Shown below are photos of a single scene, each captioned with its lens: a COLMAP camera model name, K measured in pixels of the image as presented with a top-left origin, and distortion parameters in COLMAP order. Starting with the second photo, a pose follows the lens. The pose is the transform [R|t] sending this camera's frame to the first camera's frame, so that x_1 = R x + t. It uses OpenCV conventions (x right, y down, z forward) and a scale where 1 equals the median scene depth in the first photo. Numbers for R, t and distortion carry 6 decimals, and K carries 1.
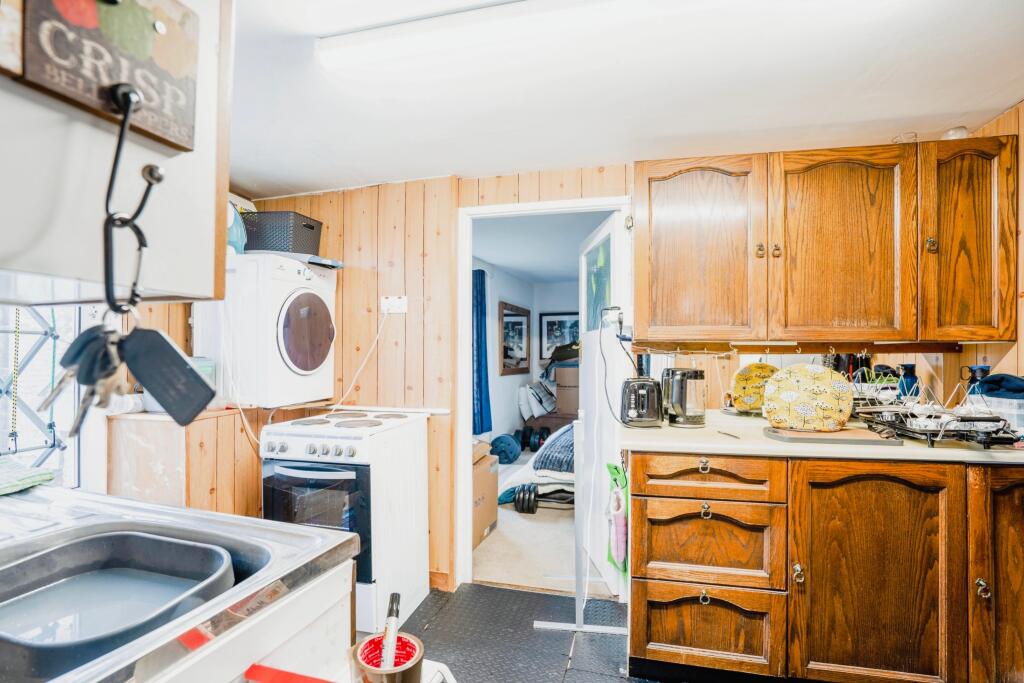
lens RADIAL K [[494.6, 0, 515.5], [0, 494.6, 352.7], [0, 0, 1]] dist [-0.046022, 0.001452]
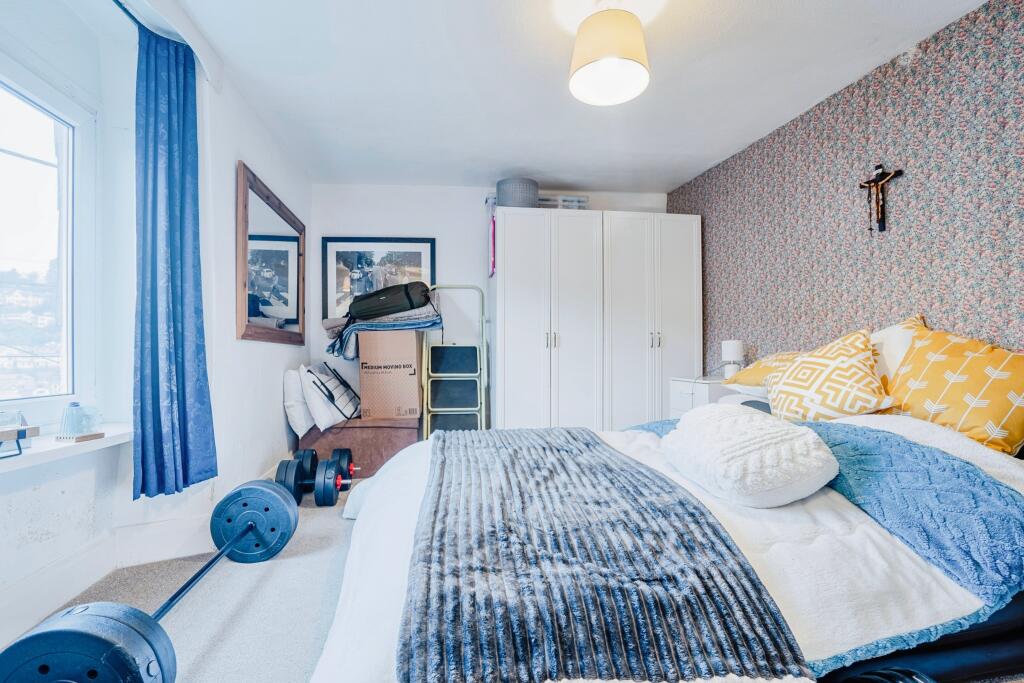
lens RADIAL K [[494.6, 0, 504.7], [0, 494.6, 348.6], [0, 0, 1]] dist [-0.046022, 0.001452]
pose [[0.899417, -0.010208, 0.436972, -0.008071], [0.011255, 0.999937, 0.000194, 0.048894], [-0.436946, 0.004744, 0.899475, 0.453196]]
